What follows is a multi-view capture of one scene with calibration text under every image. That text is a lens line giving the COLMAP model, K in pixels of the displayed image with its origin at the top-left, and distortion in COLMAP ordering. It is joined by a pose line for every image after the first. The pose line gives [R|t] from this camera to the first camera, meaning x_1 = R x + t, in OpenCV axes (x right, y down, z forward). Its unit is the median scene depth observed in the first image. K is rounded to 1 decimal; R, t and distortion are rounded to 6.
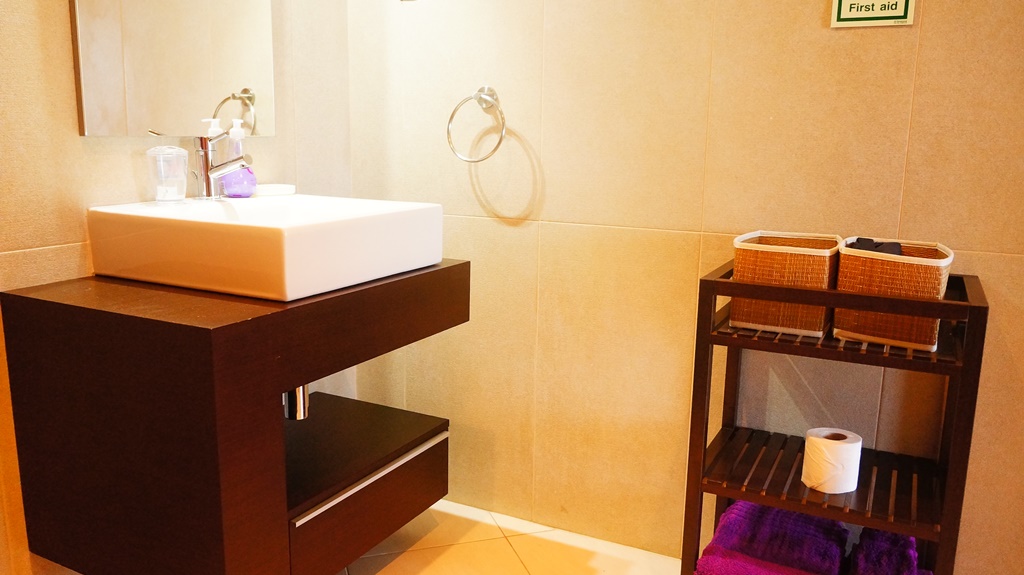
lens RADIAL K [[811.0, 0, 504.7], [0, 811.0, 290.2], [0, 0, 1]] dist [-0.003650, 0.011577]
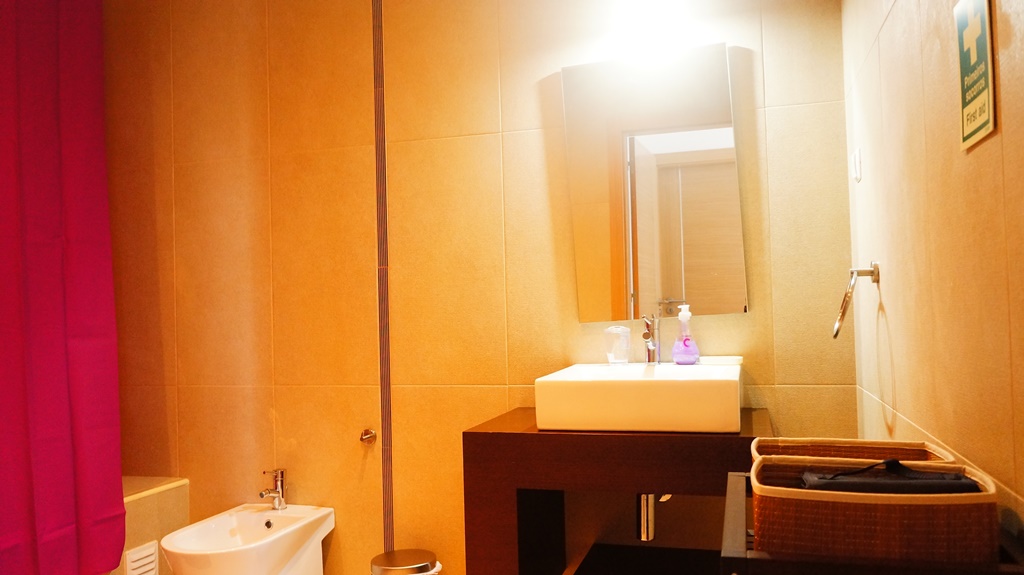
lens RADIAL K [[811.0, 0, 504.7], [0, 811.0, 290.2], [0, 0, 1]] dist [-0.003650, 0.011577]
pose [[0.184266, -0.041340, -0.982007, 0.941411], [-0.163408, 0.983922, -0.072083, -0.095056], [0.969198, 0.173750, 0.174548, 0.499438]]
